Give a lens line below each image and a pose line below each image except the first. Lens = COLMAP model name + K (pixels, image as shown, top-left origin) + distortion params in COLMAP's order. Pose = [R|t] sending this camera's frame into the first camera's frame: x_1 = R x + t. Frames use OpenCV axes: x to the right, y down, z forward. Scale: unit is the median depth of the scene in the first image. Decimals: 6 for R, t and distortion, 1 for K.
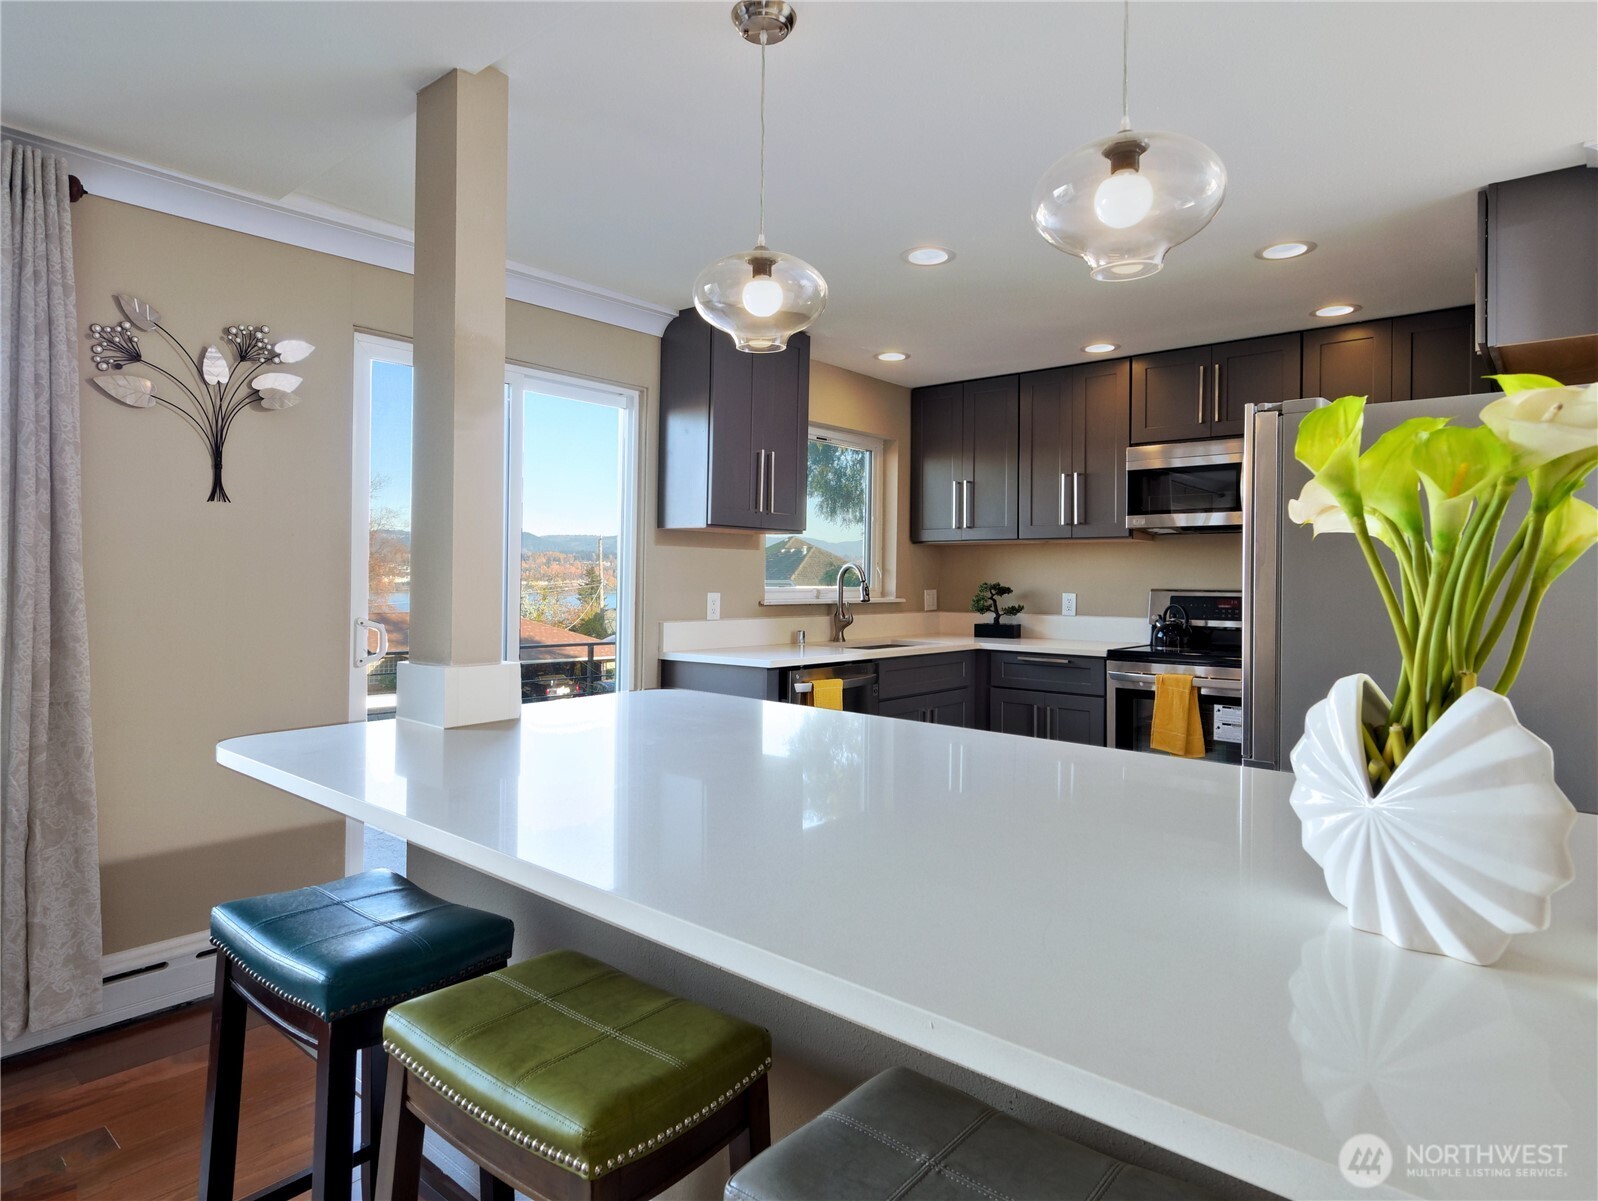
lens RADIAL K [[869.4, 0, 800.9], [0, 869.4, 584.7], [0, 0, 1]] dist [0.007011, 0.001024]
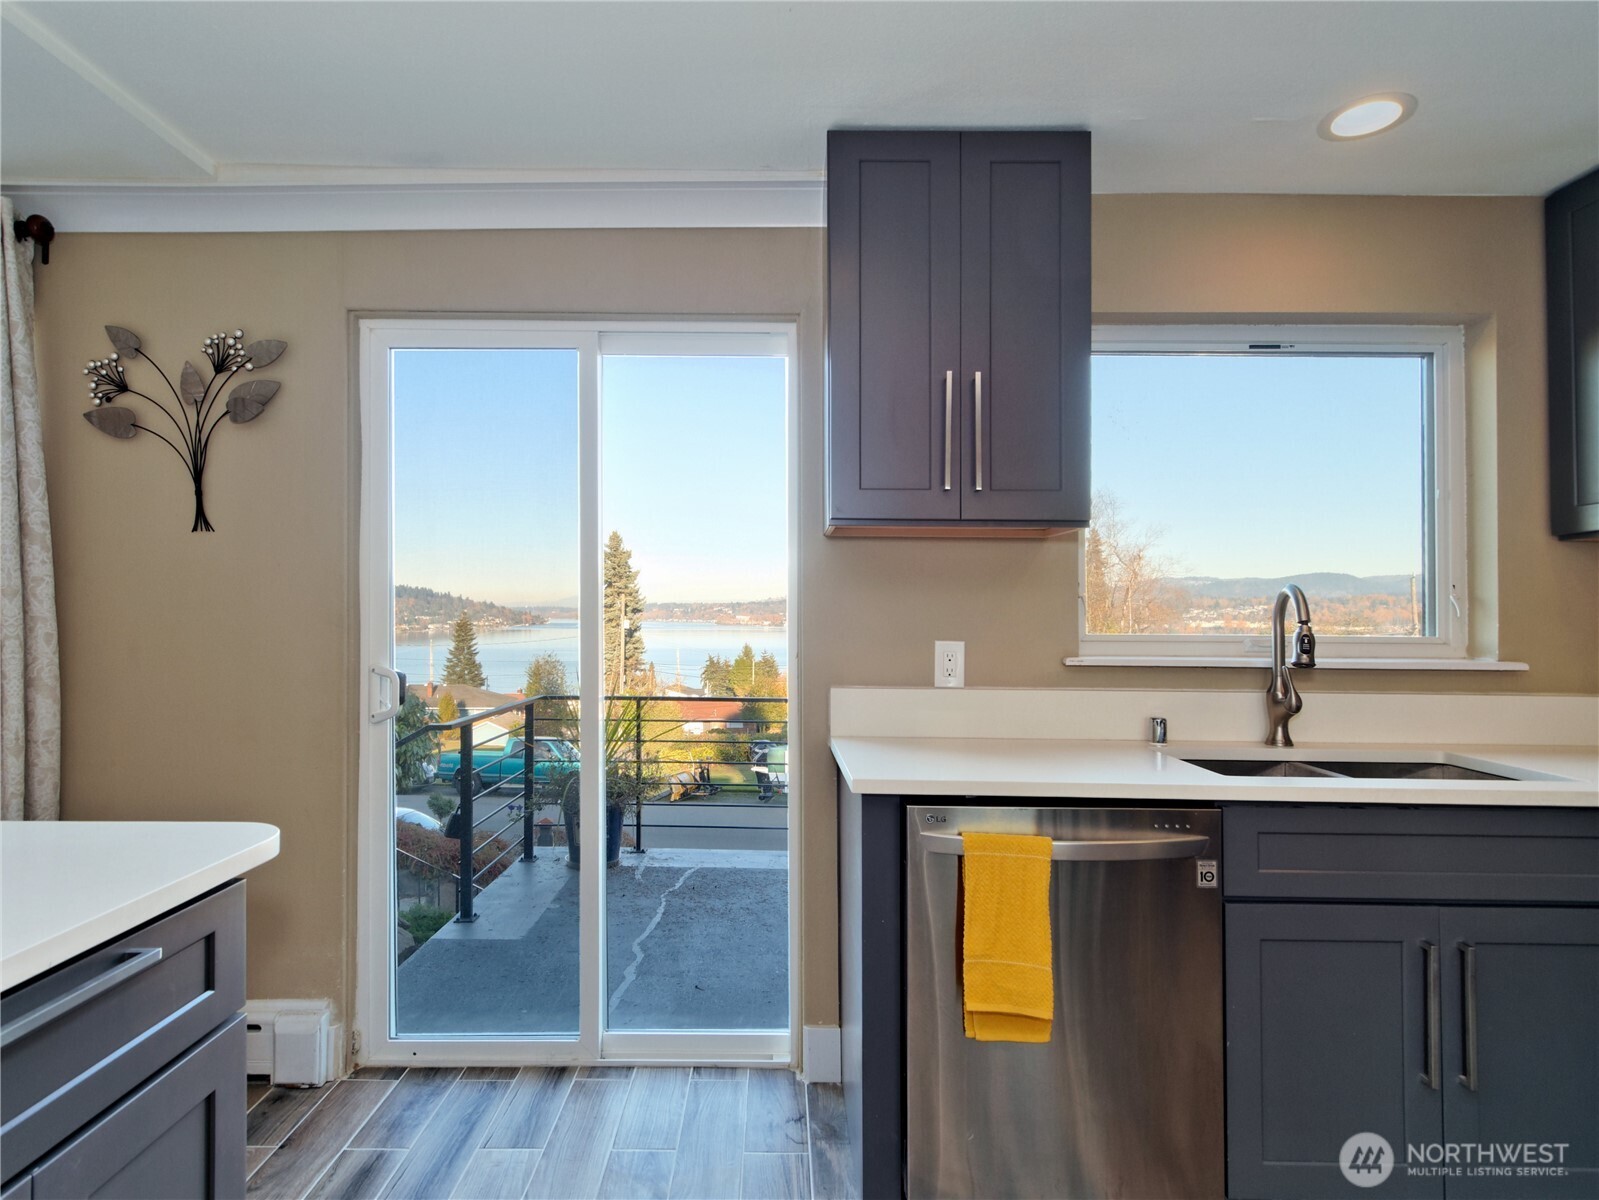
lens RADIAL K [[870.0, 0, 799.2], [0, 870.0, 612.9], [0, 0, 1]] dist [0.007011, 0.001024]
pose [[0.659669, -0.003932, -0.751546, 0.276916], [-0.007209, 0.999907, -0.011559, -0.002027], [0.751522, 0.013043, 0.659579, 0.549960]]
